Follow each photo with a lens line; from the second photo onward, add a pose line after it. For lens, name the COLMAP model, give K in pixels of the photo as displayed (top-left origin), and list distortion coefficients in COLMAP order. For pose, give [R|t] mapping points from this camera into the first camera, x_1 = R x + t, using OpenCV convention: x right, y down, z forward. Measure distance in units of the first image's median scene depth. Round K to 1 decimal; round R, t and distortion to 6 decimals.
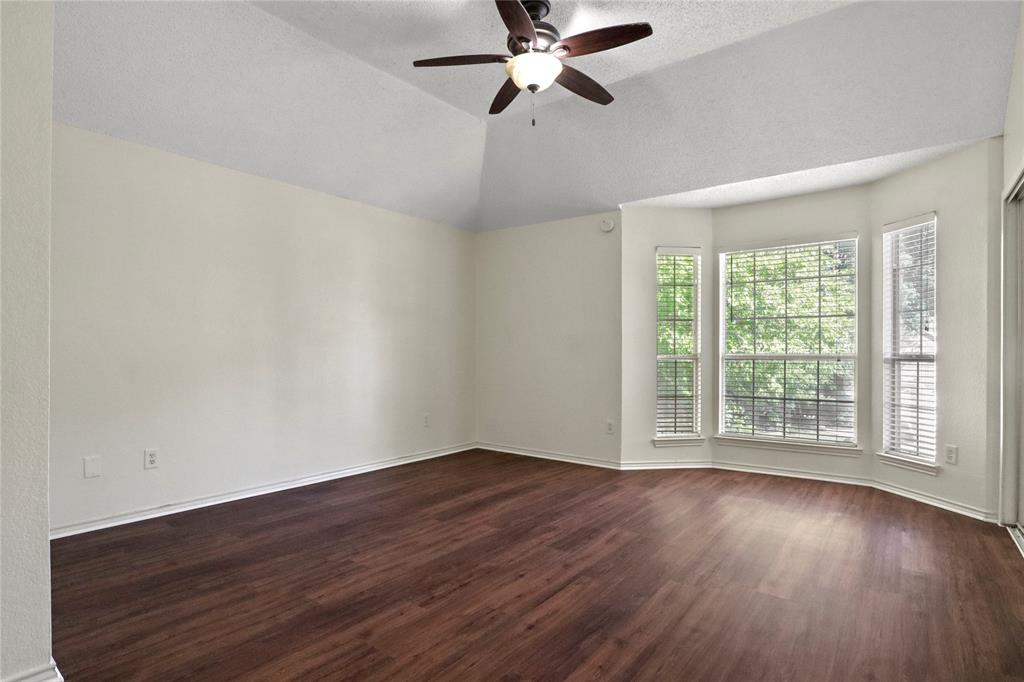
lens RADIAL K [[520.8, 0, 513.5], [0, 520.8, 338.8], [0, 0, 1]] dist [-0.035714, 0.015904]
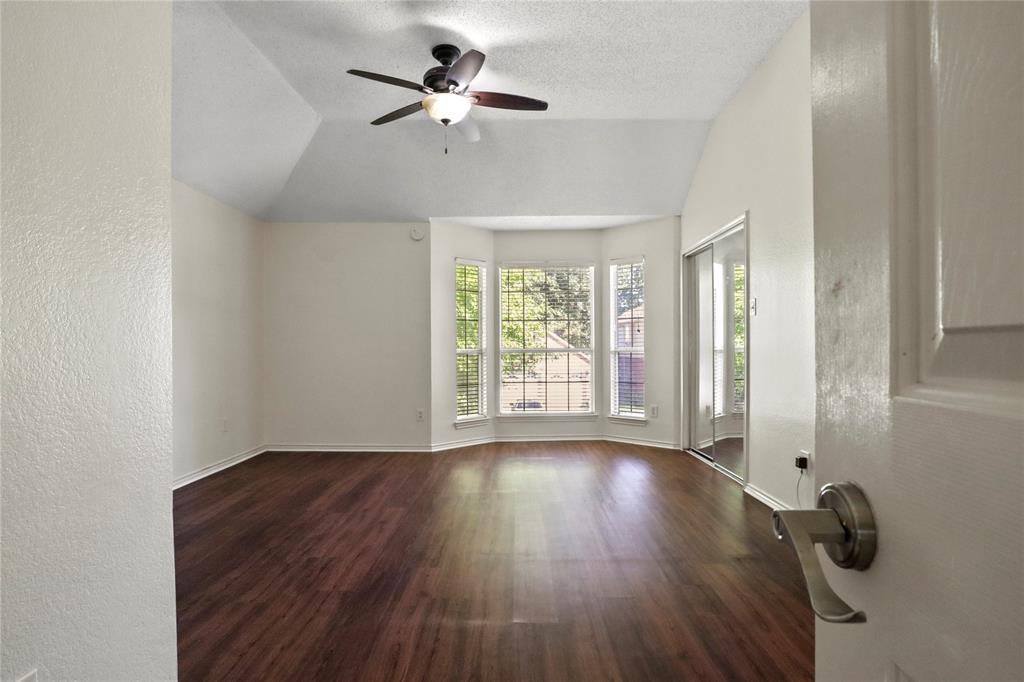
lens RADIAL K [[520.8, 0, 513.5], [0, 520.8, 338.8], [0, 0, 1]] dist [-0.035714, 0.015904]
pose [[0.799473, 0.003704, 0.600690, -0.415358], [-0.008443, 0.999951, 0.005072, -0.002404], [-0.600643, -0.009126, 0.799466, -0.020886]]
